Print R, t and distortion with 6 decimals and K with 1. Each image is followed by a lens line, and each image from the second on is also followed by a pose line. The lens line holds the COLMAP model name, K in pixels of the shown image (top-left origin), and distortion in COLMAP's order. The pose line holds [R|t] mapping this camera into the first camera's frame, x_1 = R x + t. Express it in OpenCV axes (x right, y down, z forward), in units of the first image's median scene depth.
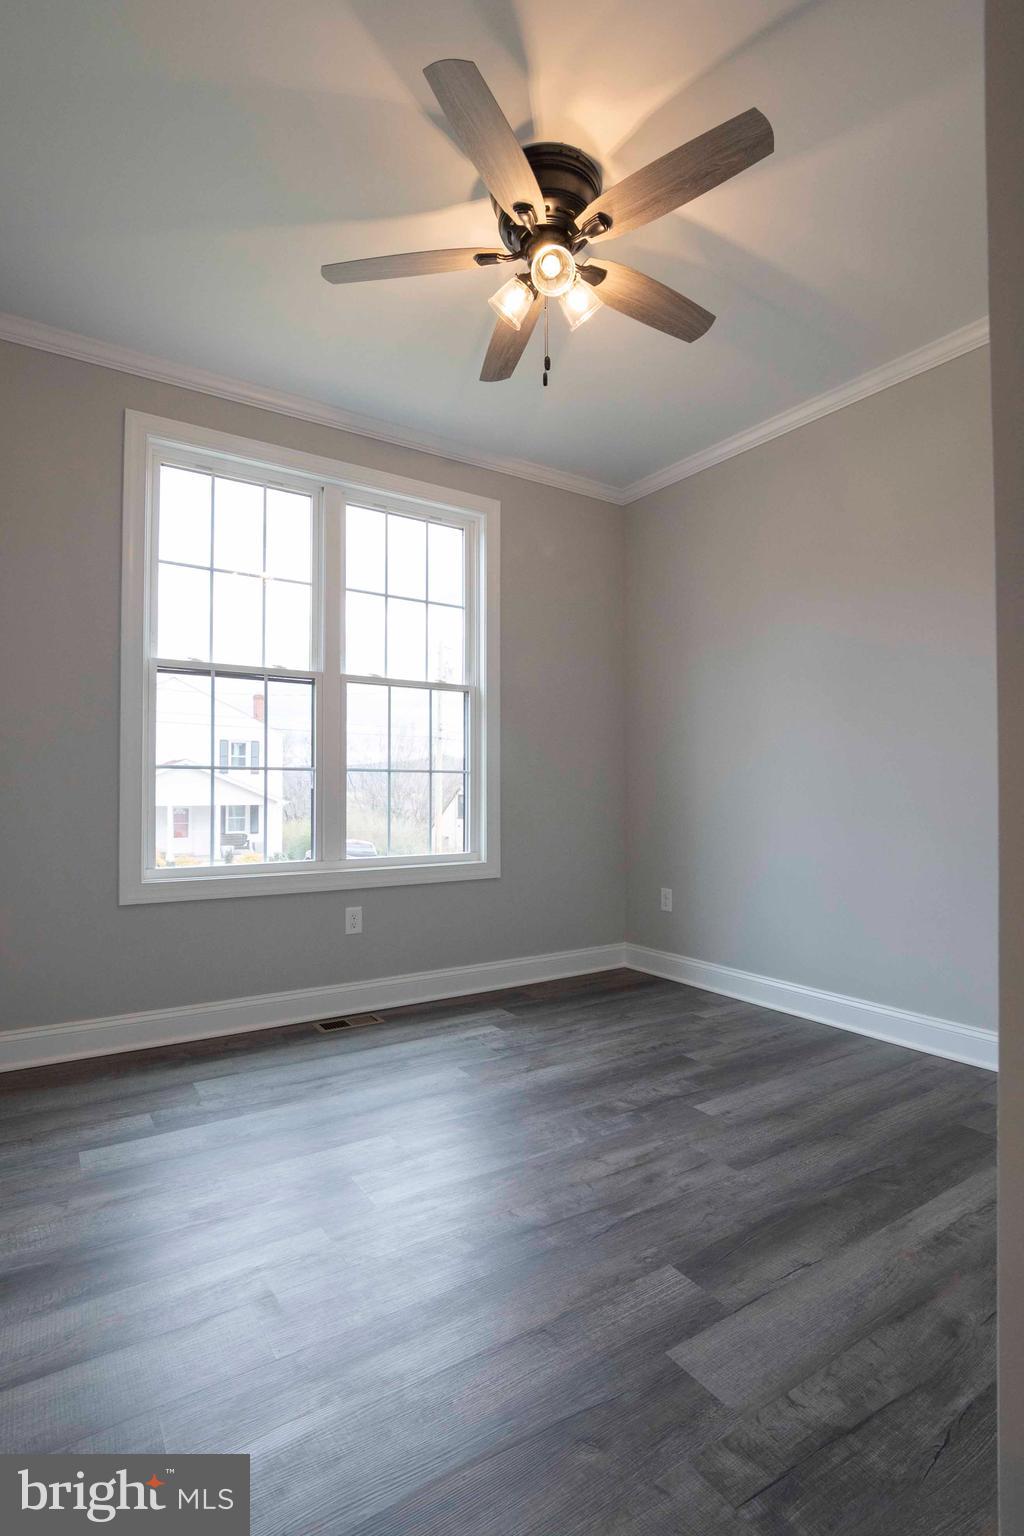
lens RADIAL K [[758.8, 0, 519.4], [0, 758.8, 776.4], [0, 0, 1]] dist [-0.028164, 0.007563]
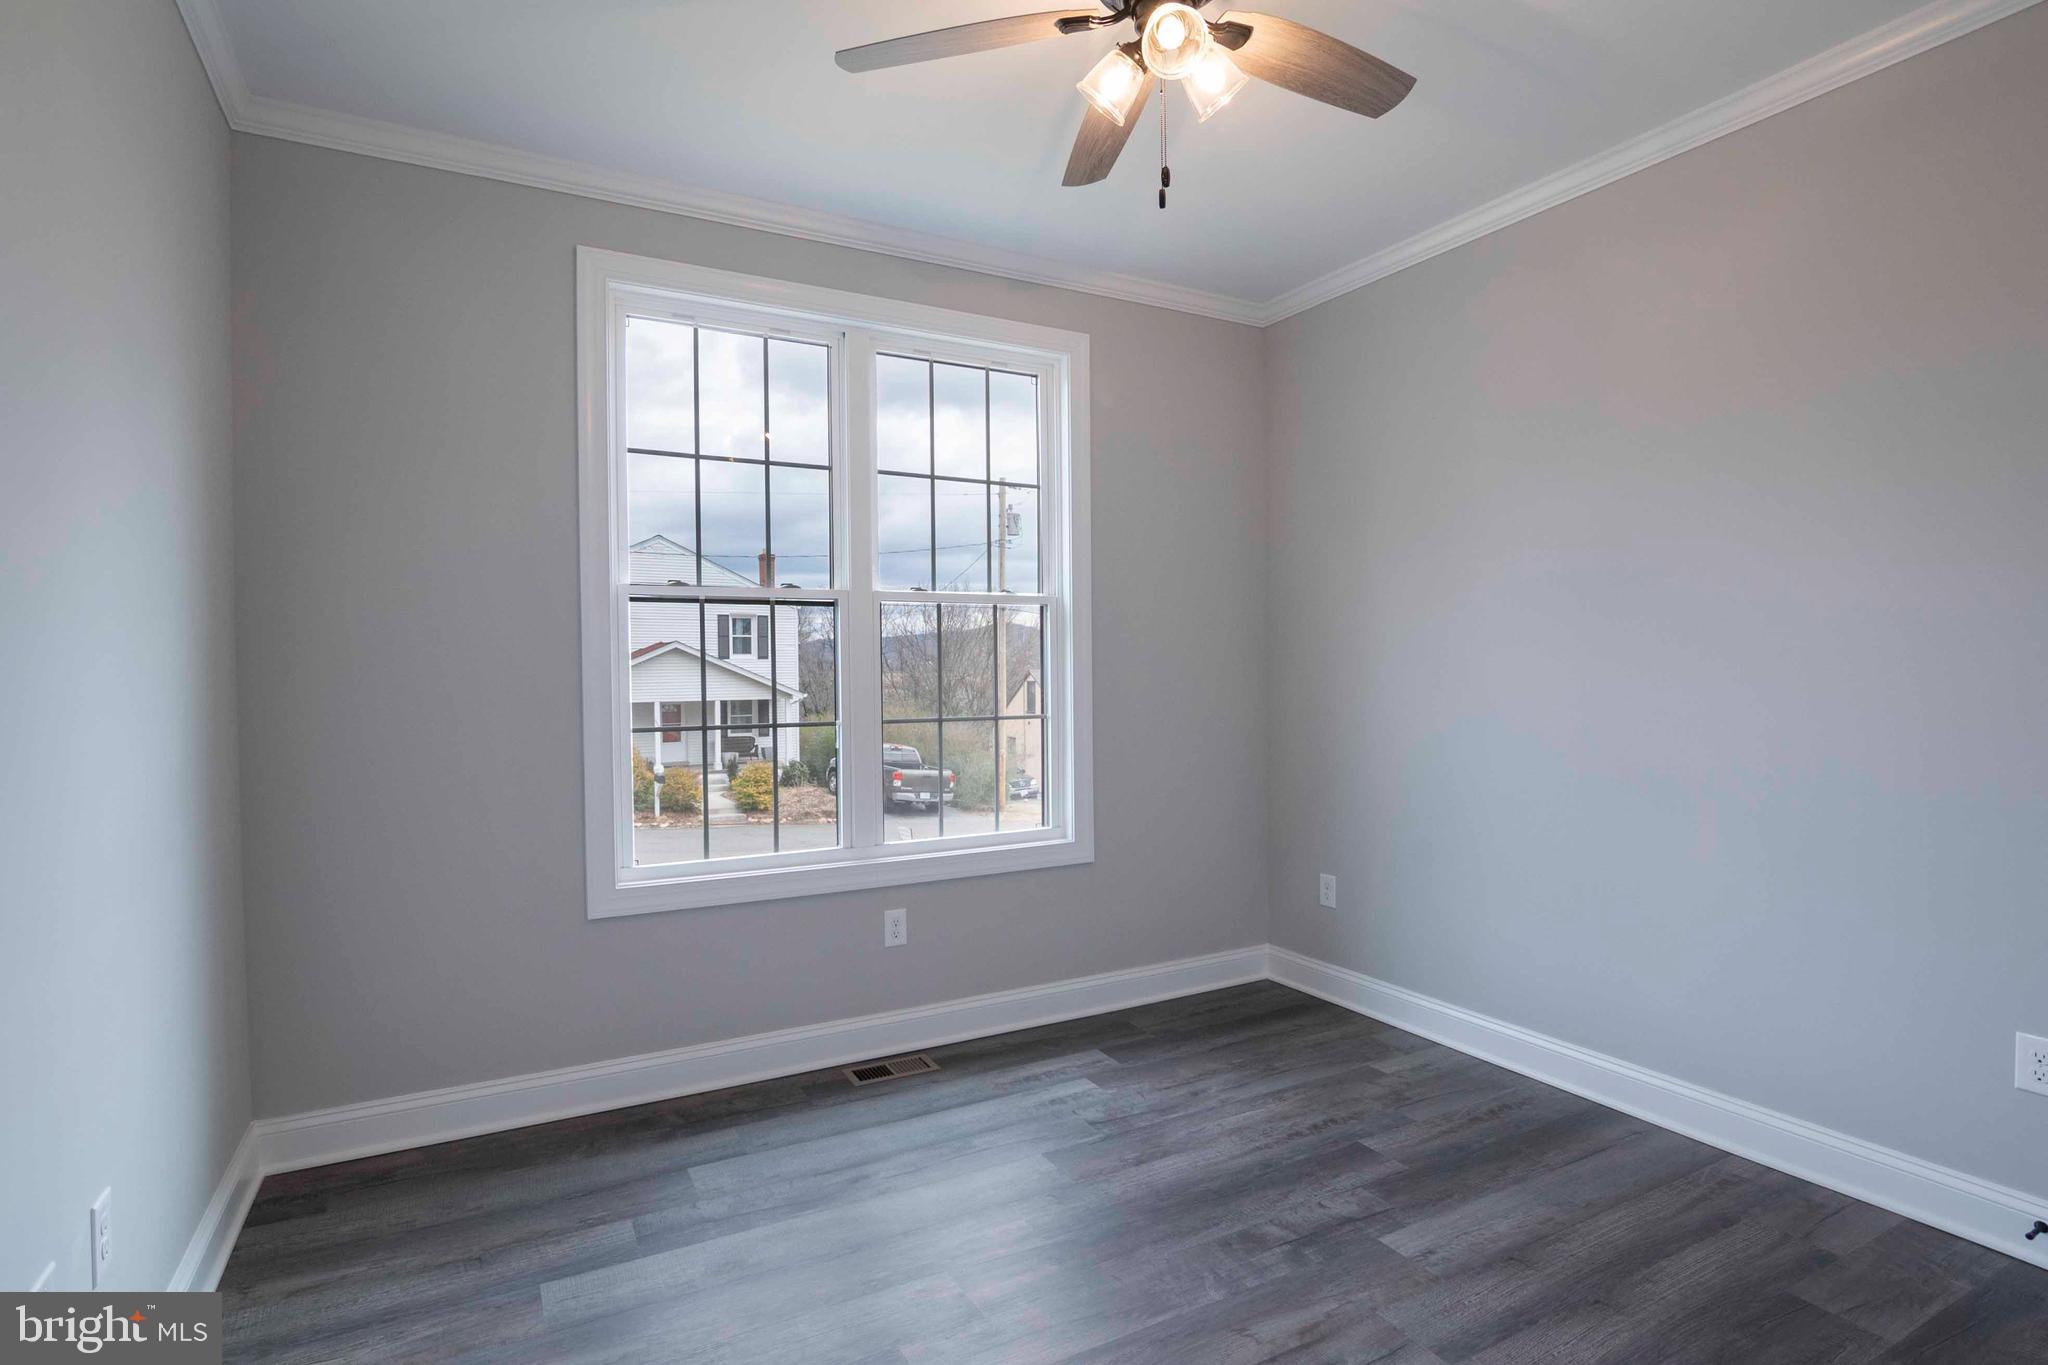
lens RADIAL K [[1011.7, 0, 1009.7], [0, 1011.7, 685.6], [0, 0, 1]] dist [-0.028164, 0.007563]
pose [[0.995188, -0.007070, -0.097729, -0.013506], [0.010718, 0.999263, 0.036846, -0.097772], [0.097397, -0.037716, 0.994531, 0.054508]]
